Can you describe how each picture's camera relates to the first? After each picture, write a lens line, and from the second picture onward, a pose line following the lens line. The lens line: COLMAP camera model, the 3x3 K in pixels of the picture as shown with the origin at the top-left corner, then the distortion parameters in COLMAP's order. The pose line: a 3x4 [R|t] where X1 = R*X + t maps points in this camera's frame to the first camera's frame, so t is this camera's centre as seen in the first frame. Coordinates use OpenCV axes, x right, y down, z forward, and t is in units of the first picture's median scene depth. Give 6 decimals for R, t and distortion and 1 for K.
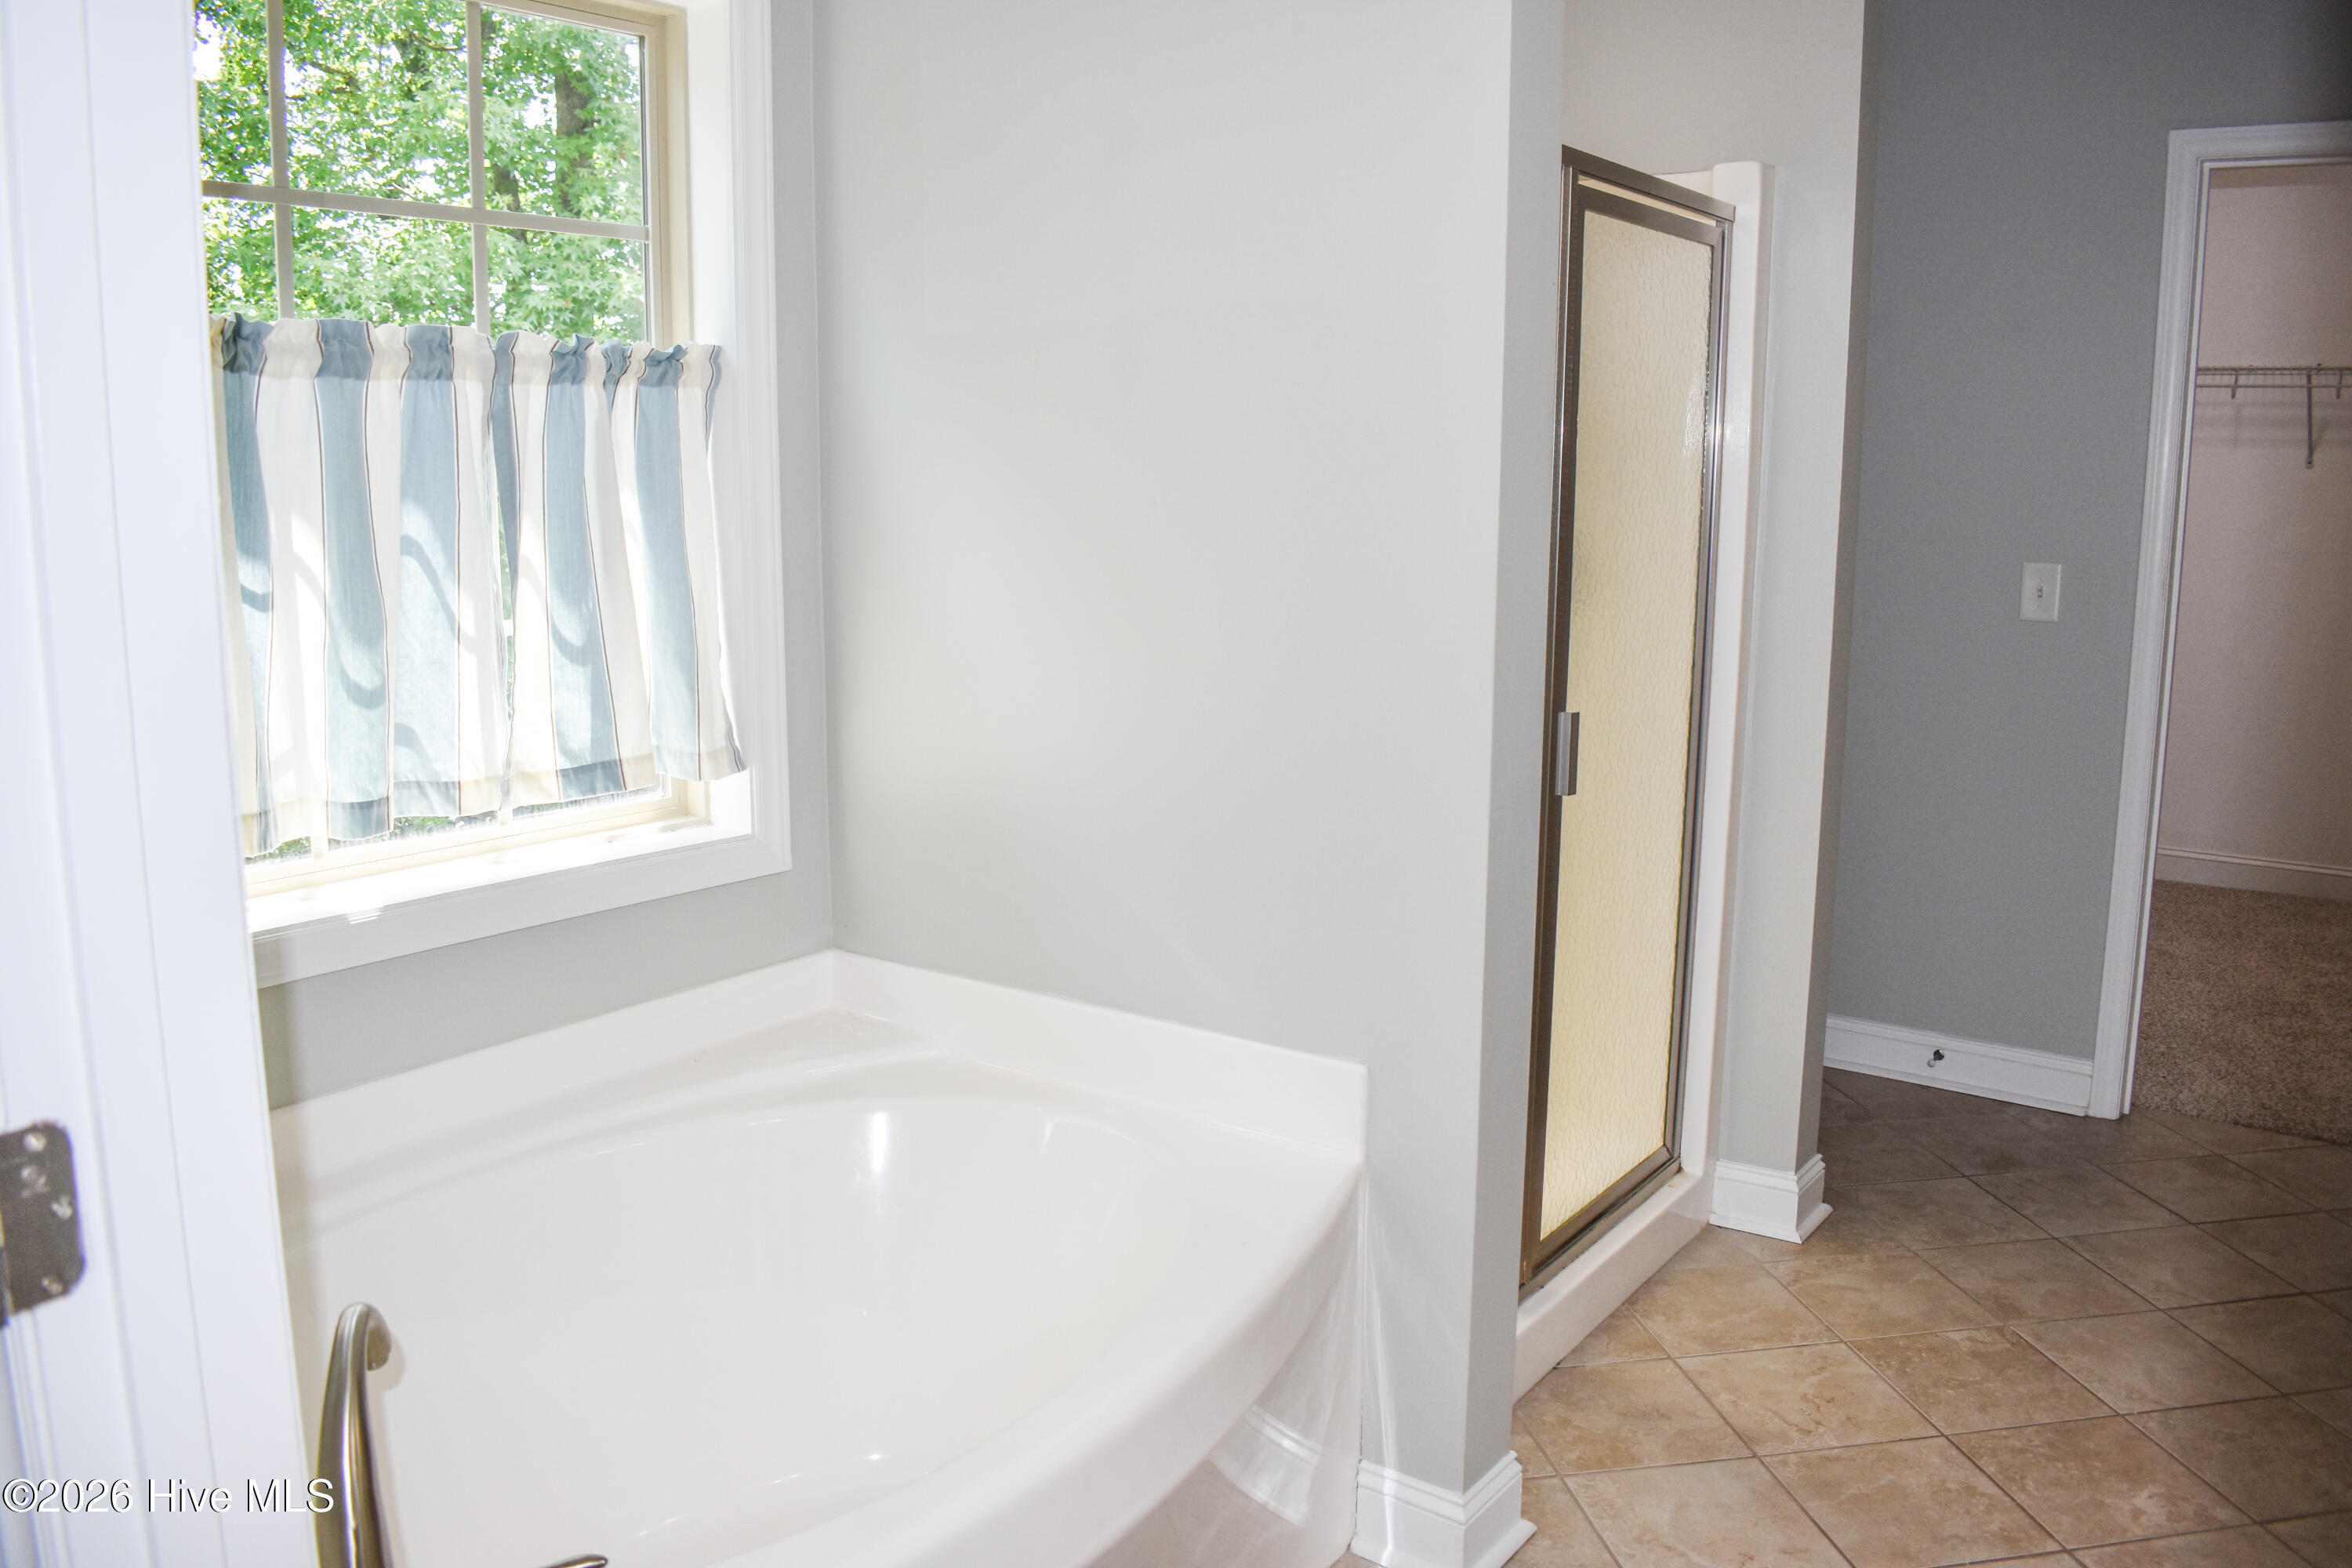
lens RADIAL K [[1815.2, 0, 1186.7], [0, 1815.2, 766.1], [0, 0, 1]] dist [-0.097978, 0.017466]
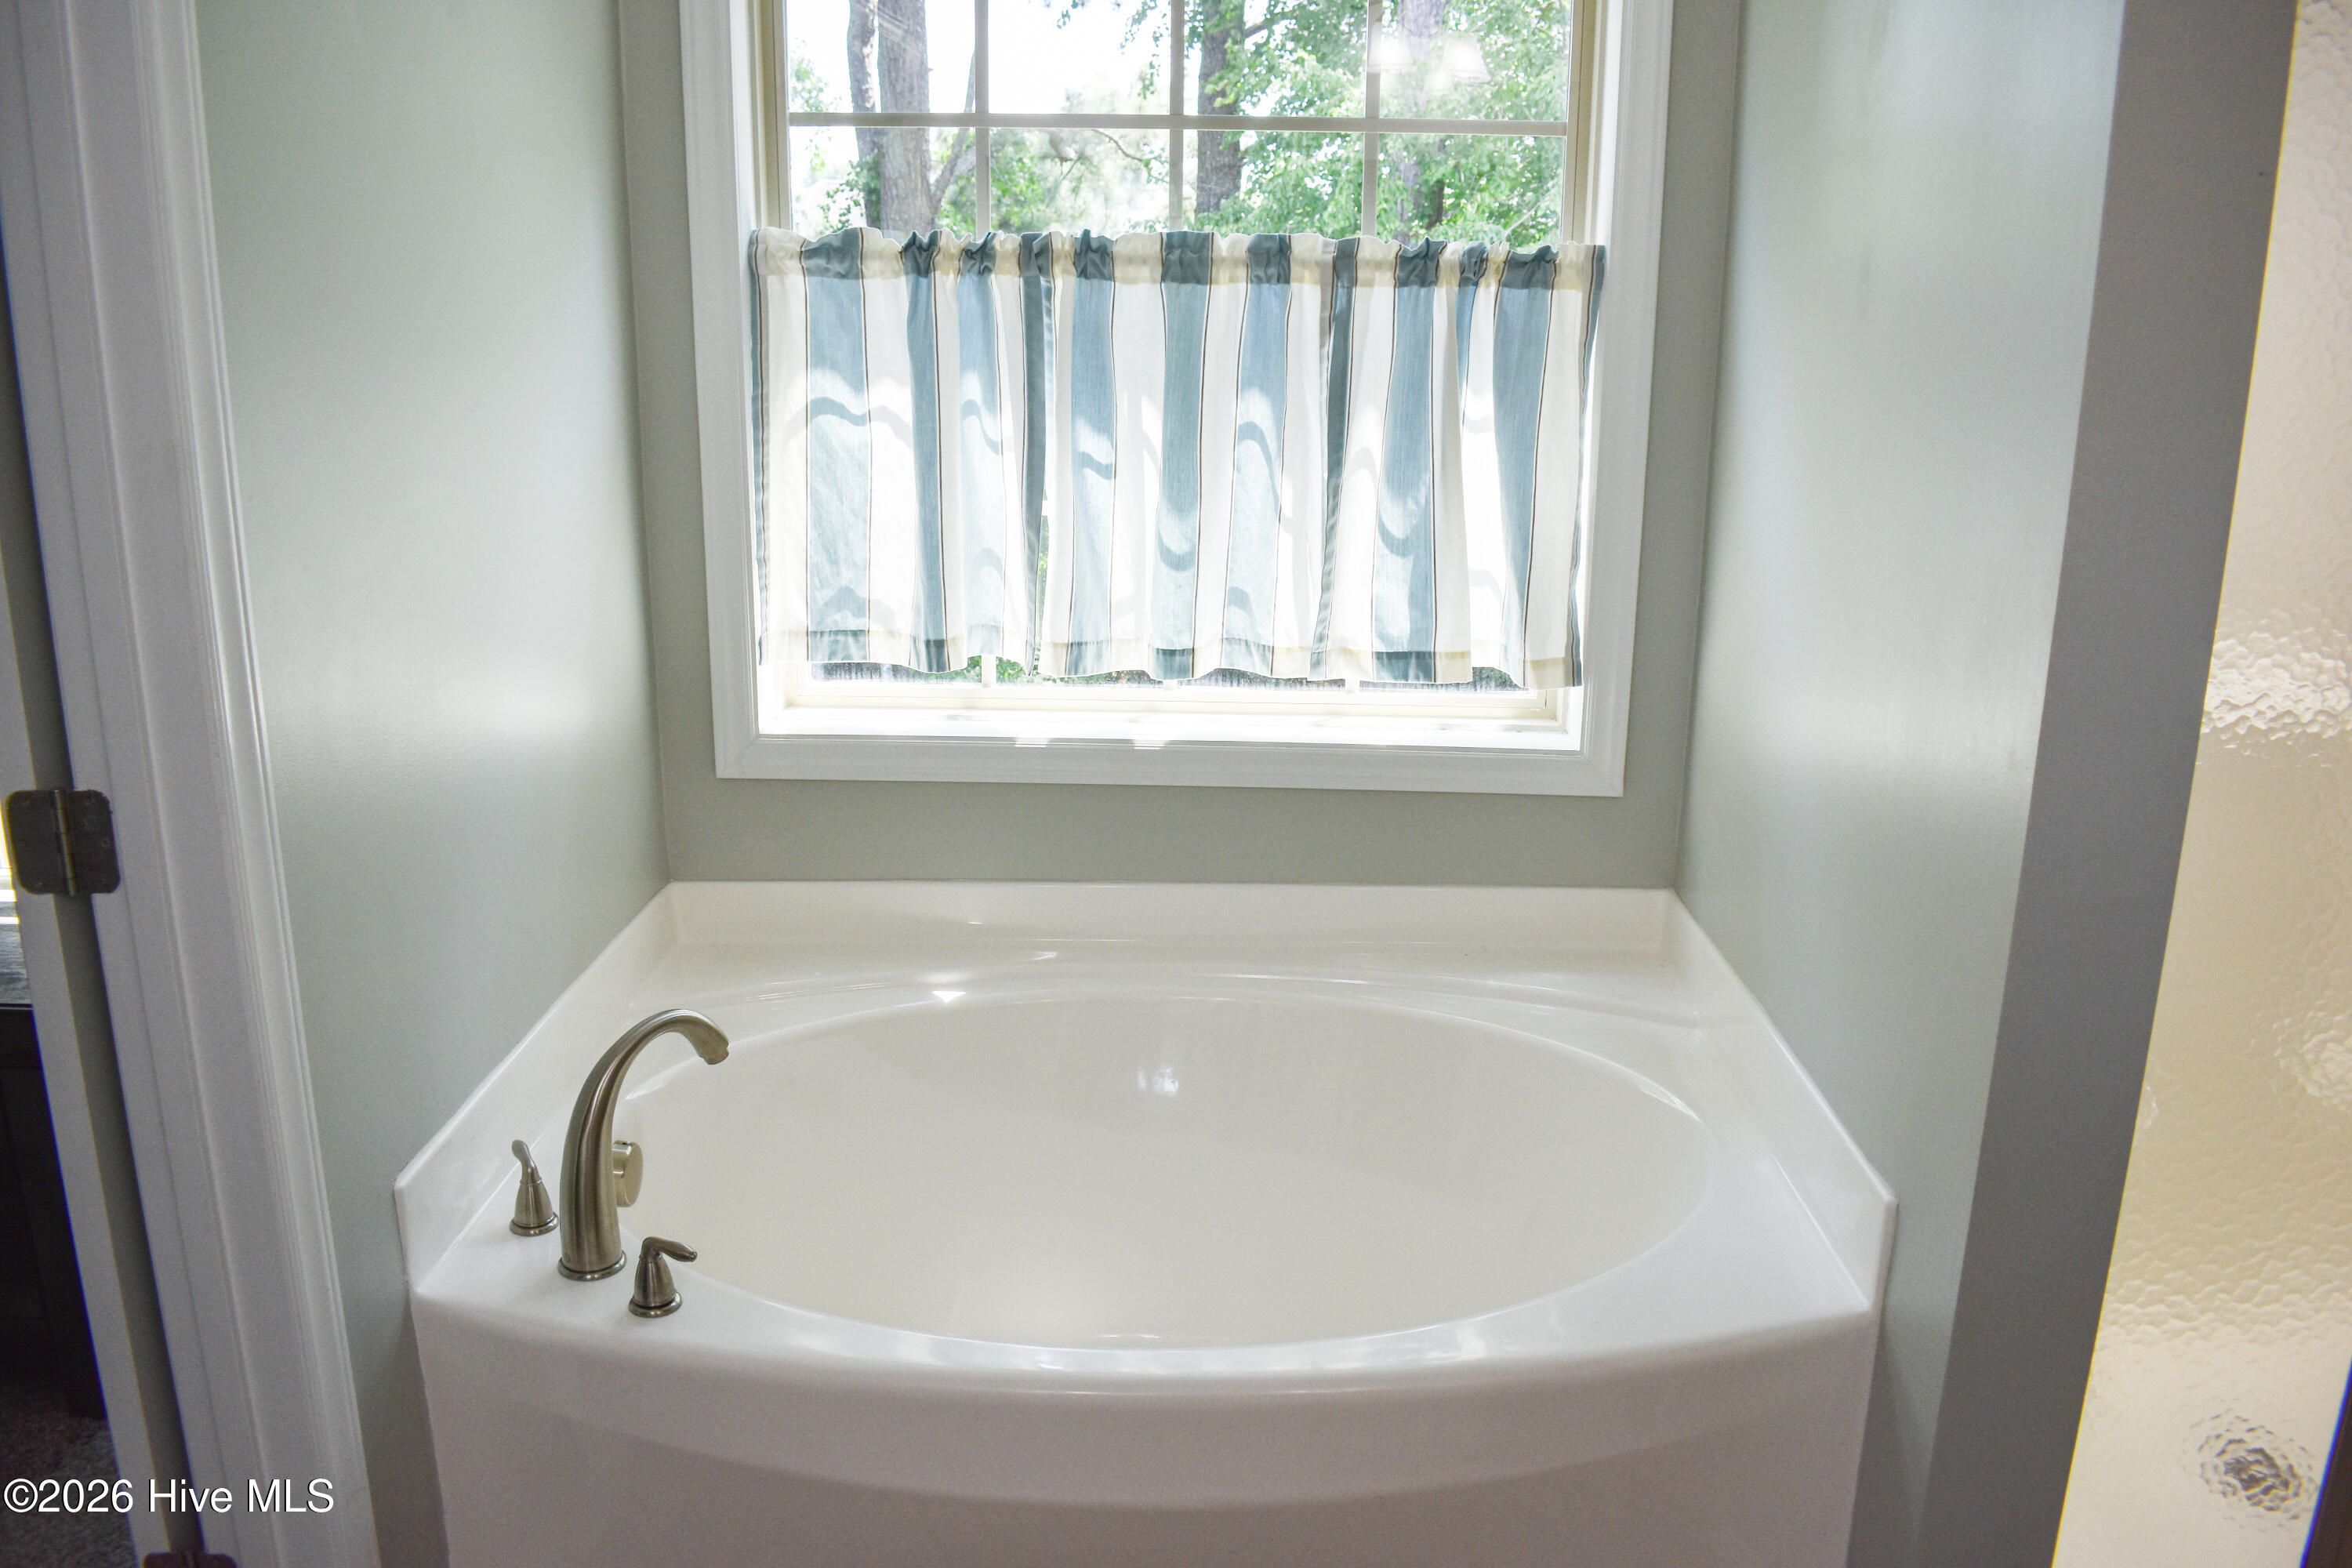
lens RADIAL K [[1815.2, 0, 1186.7], [0, 1815.2, 766.1], [0, 0, 1]] dist [-0.097978, 0.017466]
pose [[0.575667, 0.214050, -0.789170, 0.462311], [-0.147479, 0.976481, 0.157275, -0.086790], [0.804274, 0.025848, 0.593696, 0.279826]]
